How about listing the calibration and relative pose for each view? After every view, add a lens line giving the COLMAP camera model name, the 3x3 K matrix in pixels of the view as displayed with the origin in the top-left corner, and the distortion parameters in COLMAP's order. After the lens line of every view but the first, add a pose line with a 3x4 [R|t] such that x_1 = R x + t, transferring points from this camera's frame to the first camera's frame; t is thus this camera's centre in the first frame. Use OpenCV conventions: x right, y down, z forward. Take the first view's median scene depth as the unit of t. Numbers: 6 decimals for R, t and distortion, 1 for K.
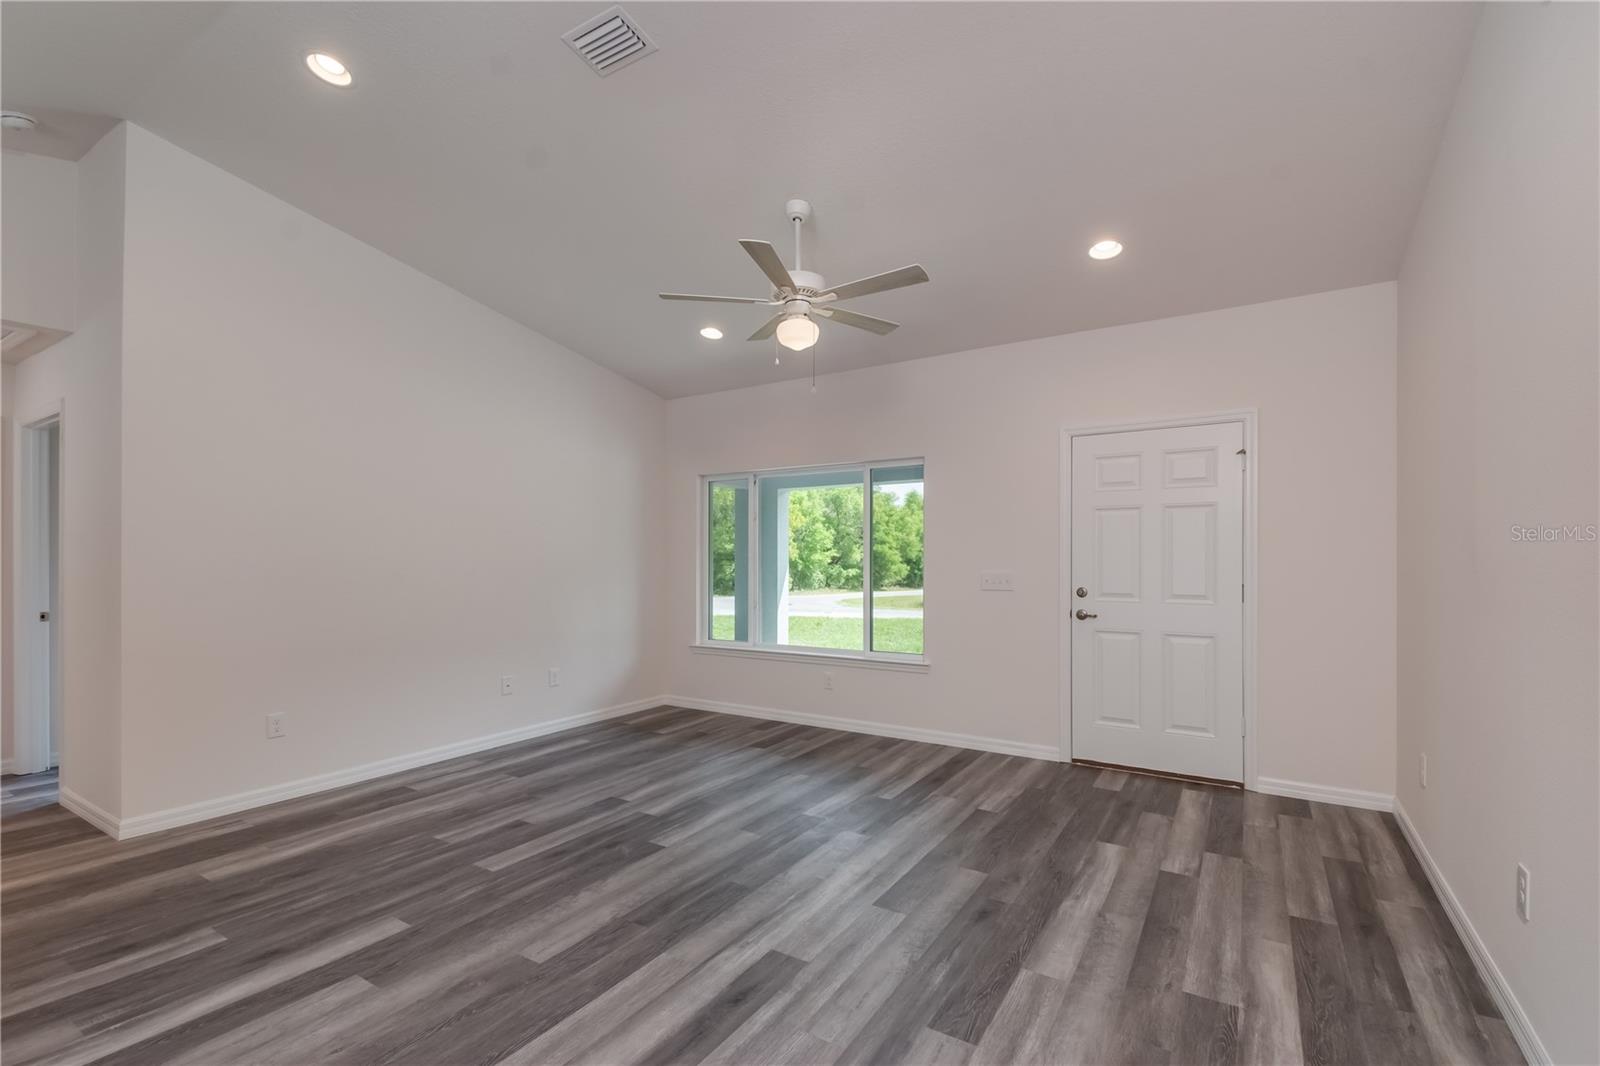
lens RADIAL K [[670.5, 0, 831.1], [0, 670.5, 551.1], [0, 0, 1]] dist [0.015866, -0.000382]
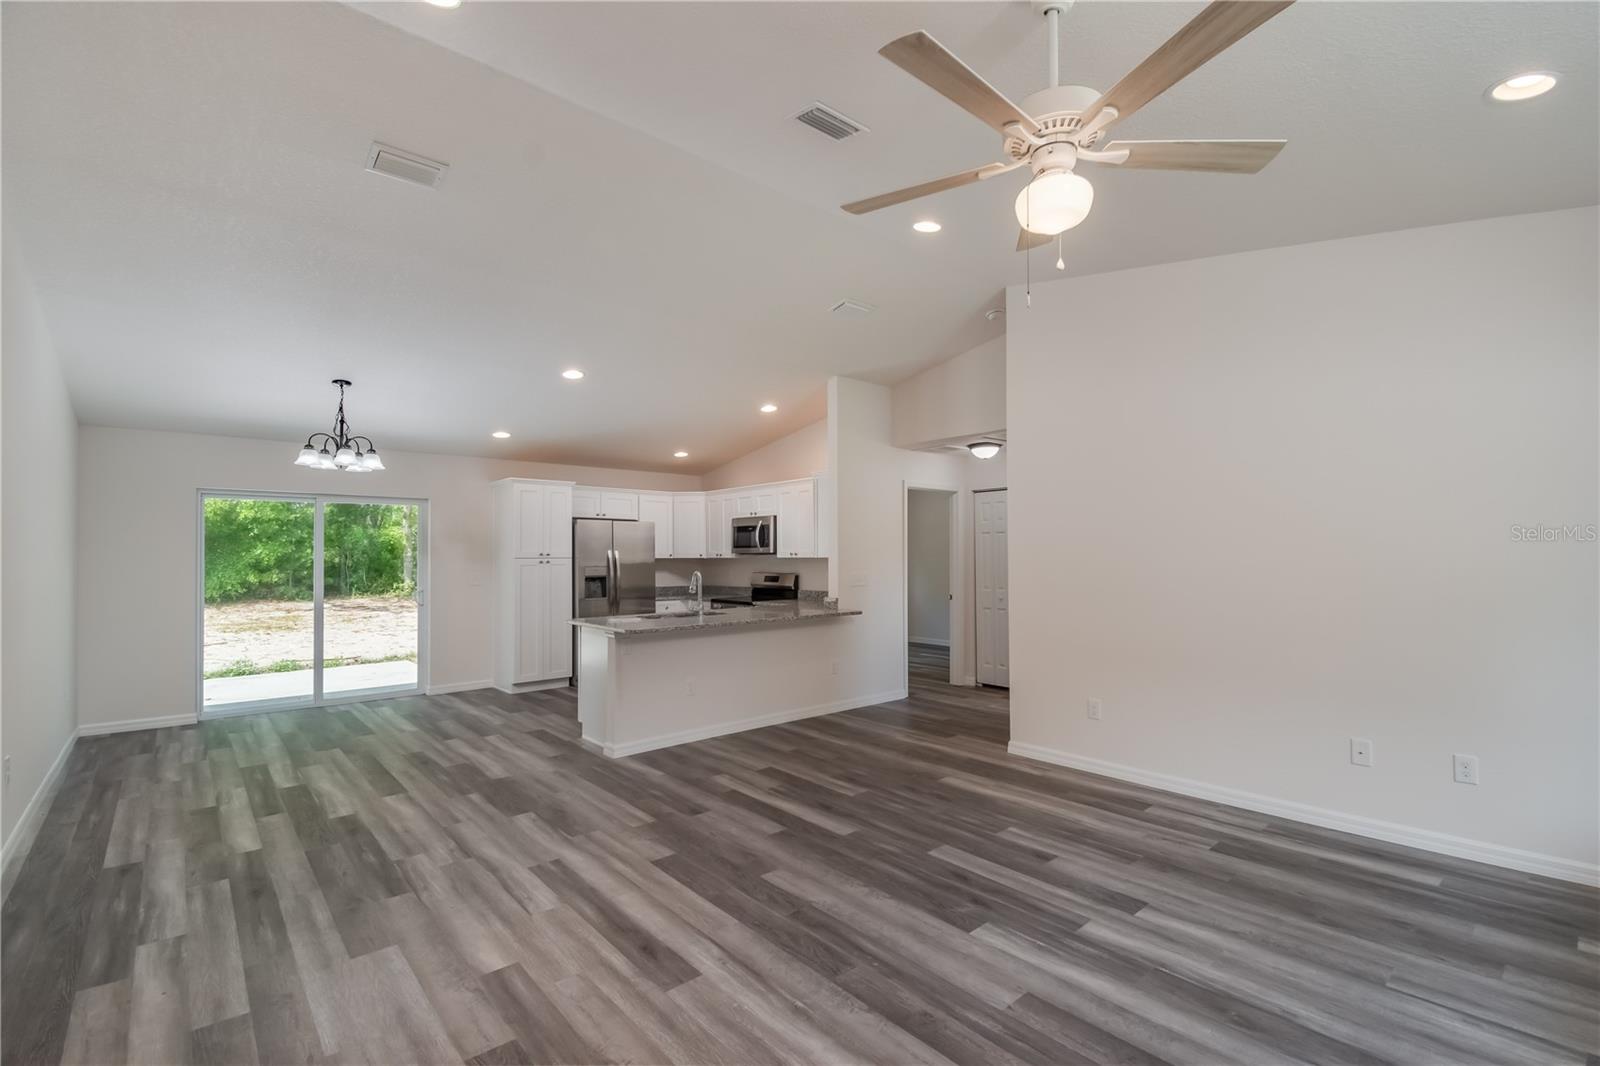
lens RADIAL K [[726.2, 0, 830.2], [0, 726.2, 557.4], [0, 0, 1]] dist [-0.007930, -0.000414]
pose [[-0.291828, 0.002738, -0.956467, 0.588301], [0.016653, 0.999859, -0.002219, -0.020386], [0.956326, -0.016576, -0.291833, 0.992469]]
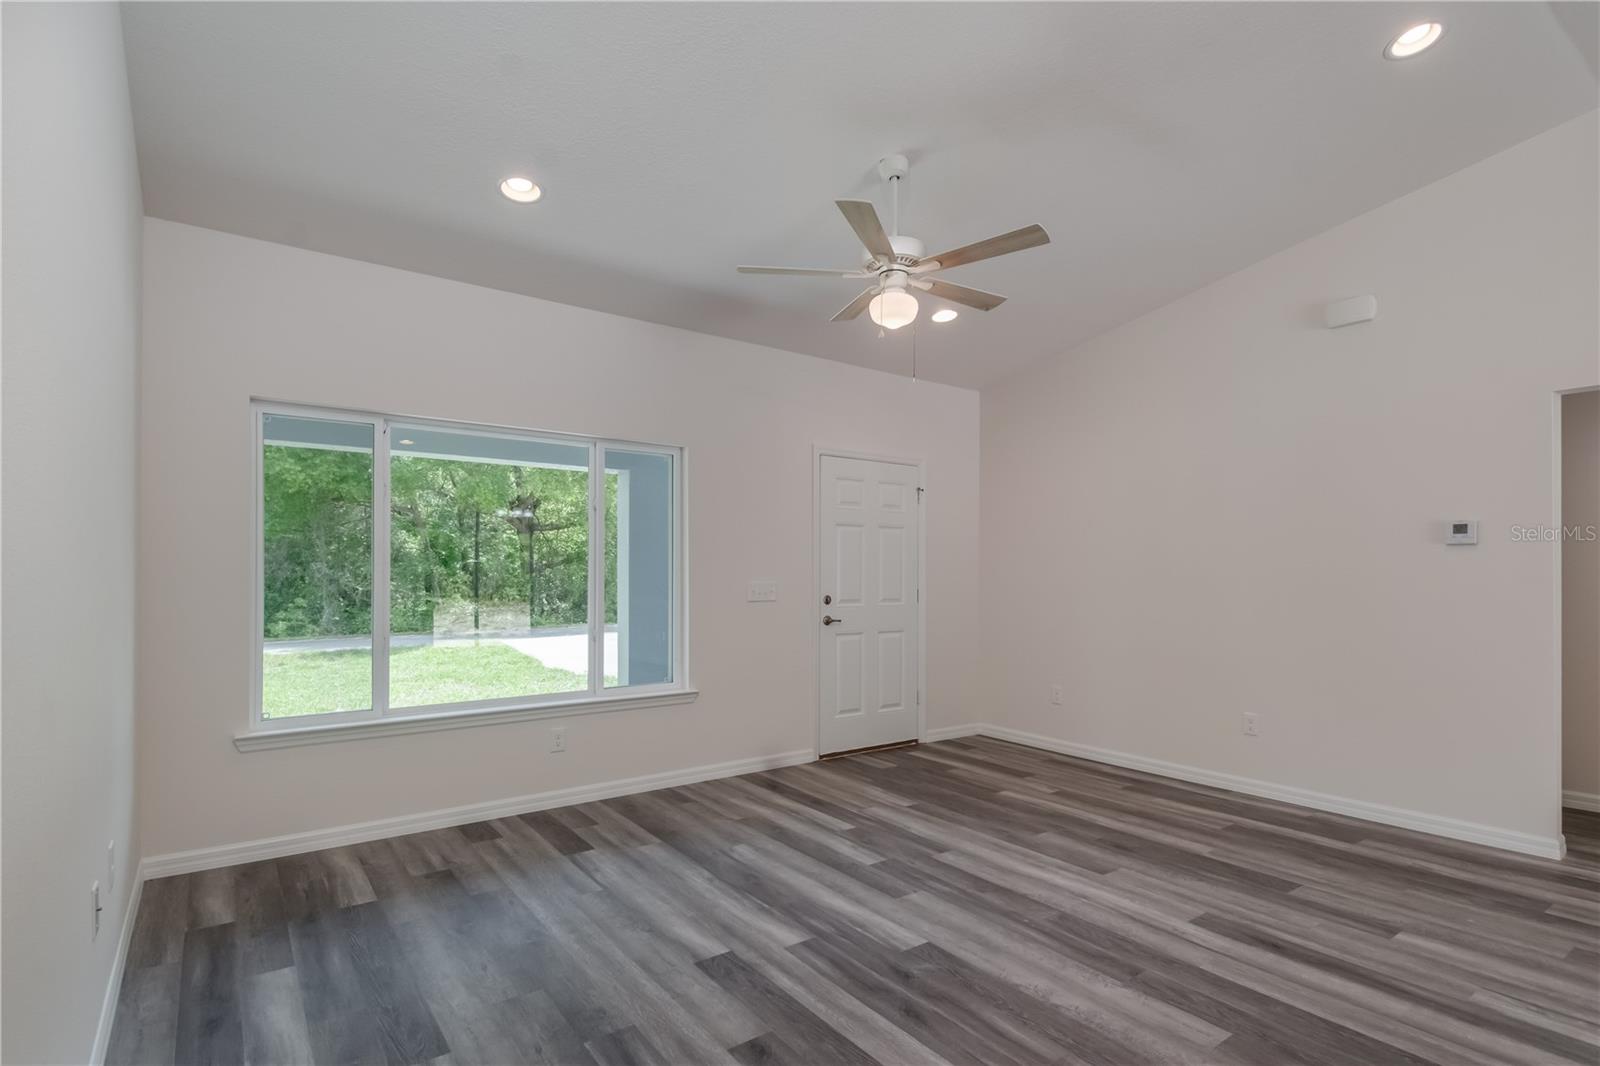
lens RADIAL K [[754.0, 0, 797.6], [0, 754.0, 544.1], [0, 0, 1]] dist [0.012017, -0.000106]
pose [[0.436107, 0.028219, 0.899452, -0.998381], [-0.013915, 0.999600, -0.024615, 0.002538], [-0.899787, -0.001781, 0.436325, 0.678631]]
